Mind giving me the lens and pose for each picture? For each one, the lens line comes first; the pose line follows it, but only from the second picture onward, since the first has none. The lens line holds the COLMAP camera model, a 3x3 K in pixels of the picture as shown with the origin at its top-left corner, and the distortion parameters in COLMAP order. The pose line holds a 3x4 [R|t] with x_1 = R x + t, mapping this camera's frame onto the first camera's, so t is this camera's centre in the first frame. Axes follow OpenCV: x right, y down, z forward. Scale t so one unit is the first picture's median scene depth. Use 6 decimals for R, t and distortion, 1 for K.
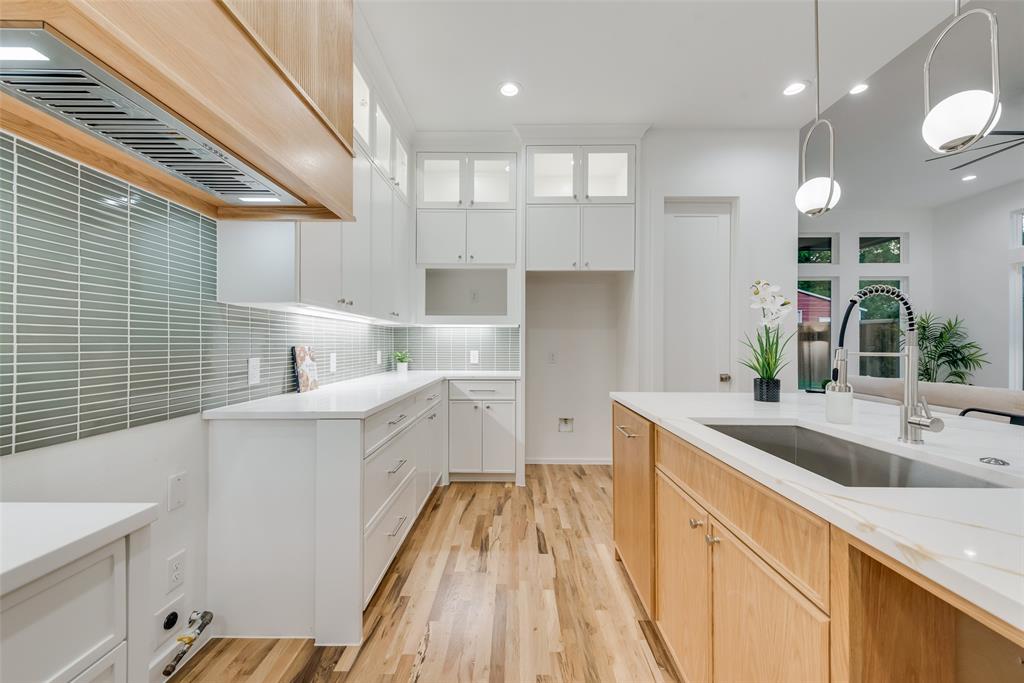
lens RADIAL K [[402.6, 0, 511.1], [0, 402.6, 342.2], [0, 0, 1]] dist [0.014331, -0.003952]
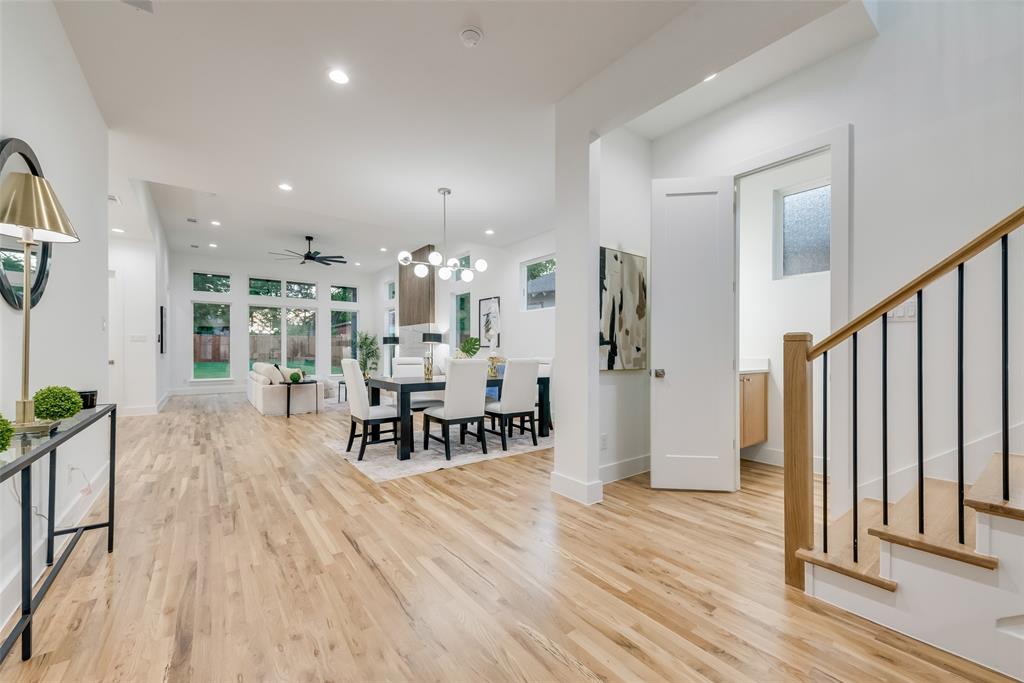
lens RADIAL K [[402.6, 0, 511.7], [0, 402.6, 351.9], [0, 0, 1]] dist [0.014331, -0.003952]
pose [[0.786054, -0.000768, 0.618157, 0.901264], [-0.001996, 0.999991, 0.003782, 0.032303], [-0.618155, -0.004207, 0.786045, -1.874038]]
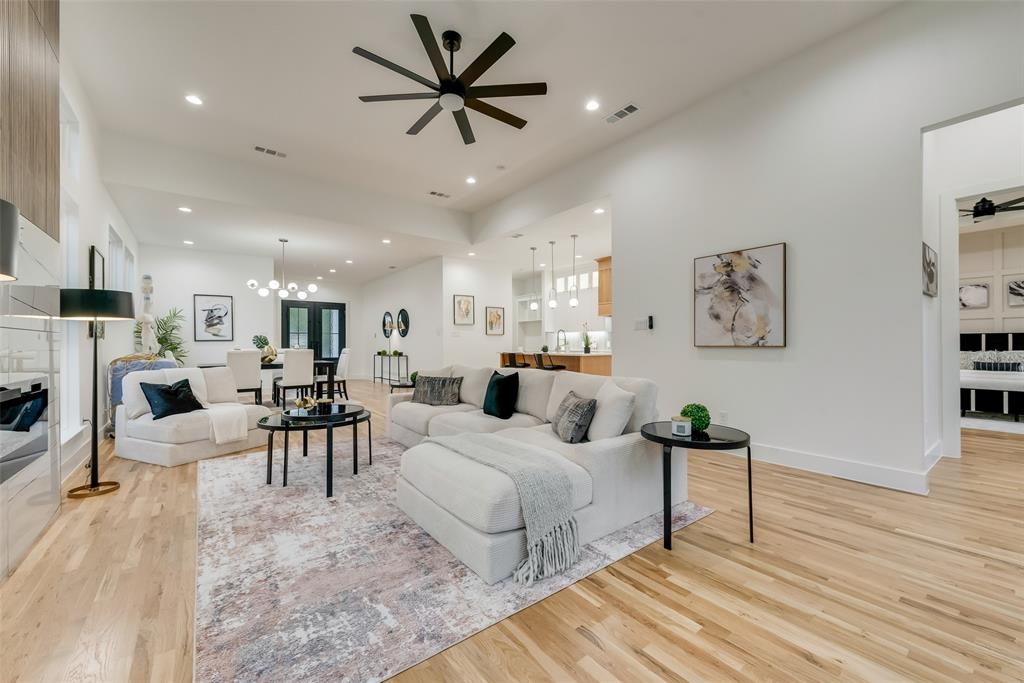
lens RADIAL K [[402.6, 0, 516.2], [0, 402.6, 341.2], [0, 0, 1]] dist [0.014331, -0.003952]
pose [[-0.776258, -0.002113, -0.630412, 2.042396], [0.006092, 0.999923, -0.010852, 0.045871], [0.630386, -0.012264, -0.776185, 2.044725]]
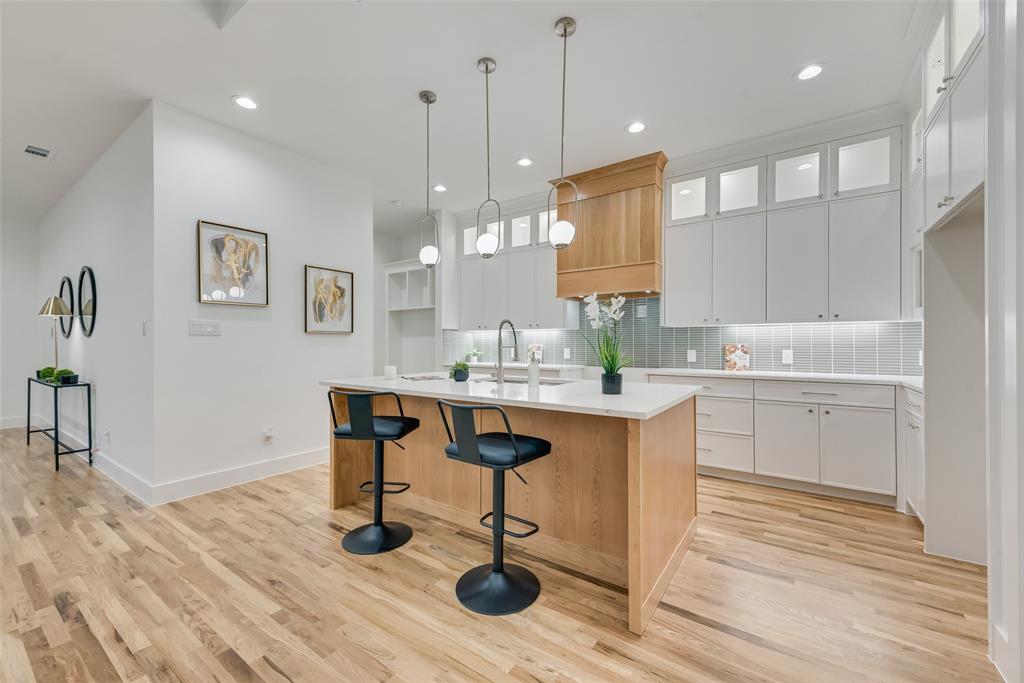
lens RADIAL K [[402.6, 0, 513.2], [0, 402.6, 343.4], [0, 0, 1]] dist [0.014331, -0.003952]
pose [[-0.558767, -0.003447, -0.829317, 1.039426], [0.003393, 0.999973, -0.006442, 0.008769], [0.829318, -0.006413, -0.558741, 0.852465]]
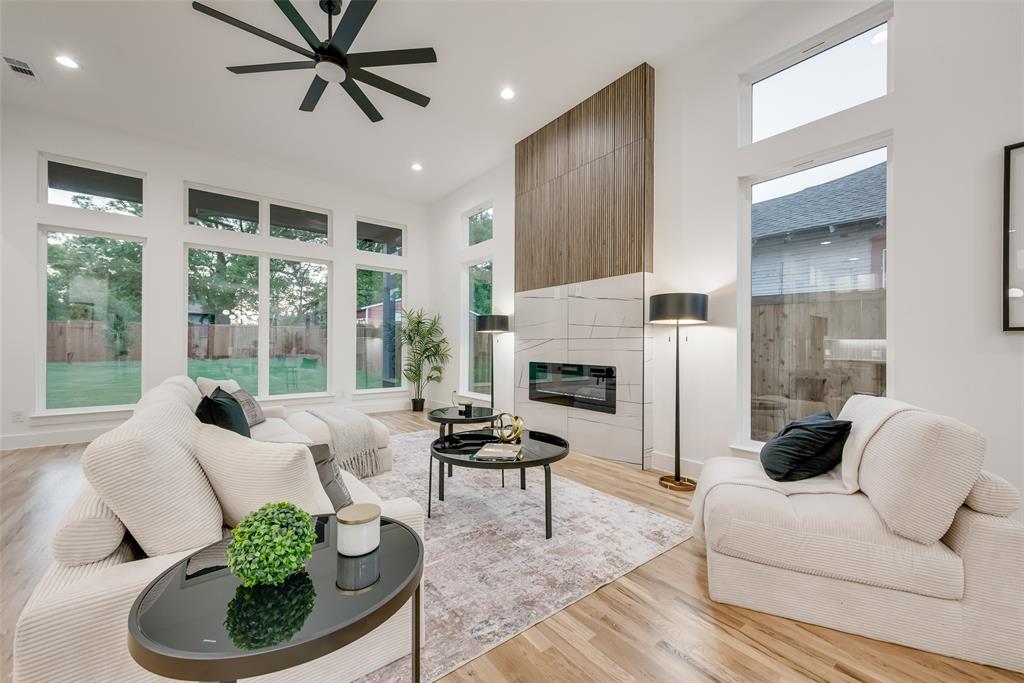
lens RADIAL K [[402.6, 0, 512.6], [0, 402.6, 343.9], [0, 0, 1]] dist [0.014331, -0.003952]
pose [[0.778005, 0.006062, 0.628228, 1.276951], [-0.004789, 0.999982, -0.003719, 0.038829], [-0.628239, -0.000115, 0.778020, 0.195570]]
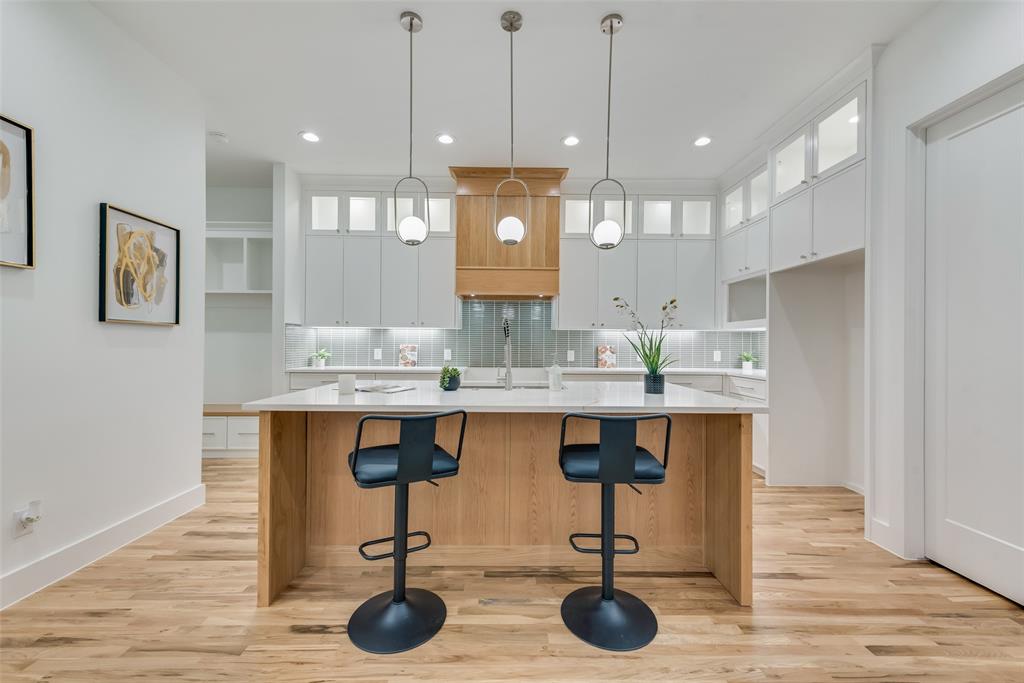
lens RADIAL K [[402.6, 0, 511.4], [0, 402.6, 343.1], [0, 0, 1]] dist [0.014331, -0.003952]
pose [[0.025127, -0.006011, -0.999666, 1.094096], [-0.001886, 0.999980, -0.006060, 0.005582], [0.999682, 0.002038, 0.025115, 0.343417]]
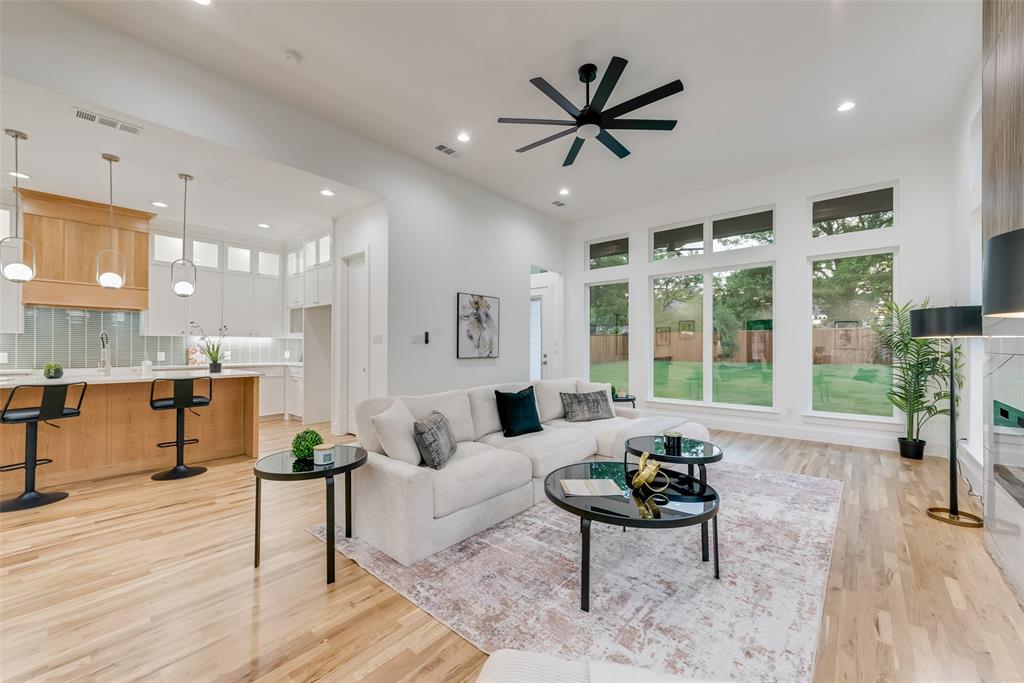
lens RADIAL K [[402.6, 0, 509.4], [0, 402.6, 346.6], [0, 0, 1]] dist [0.014331, -0.003952]
pose [[0.765968, -0.002050, -0.642875, 2.053979], [0.002513, 0.999997, -0.000194, 0.002305], [0.642874, -0.001467, 0.765971, 0.197818]]
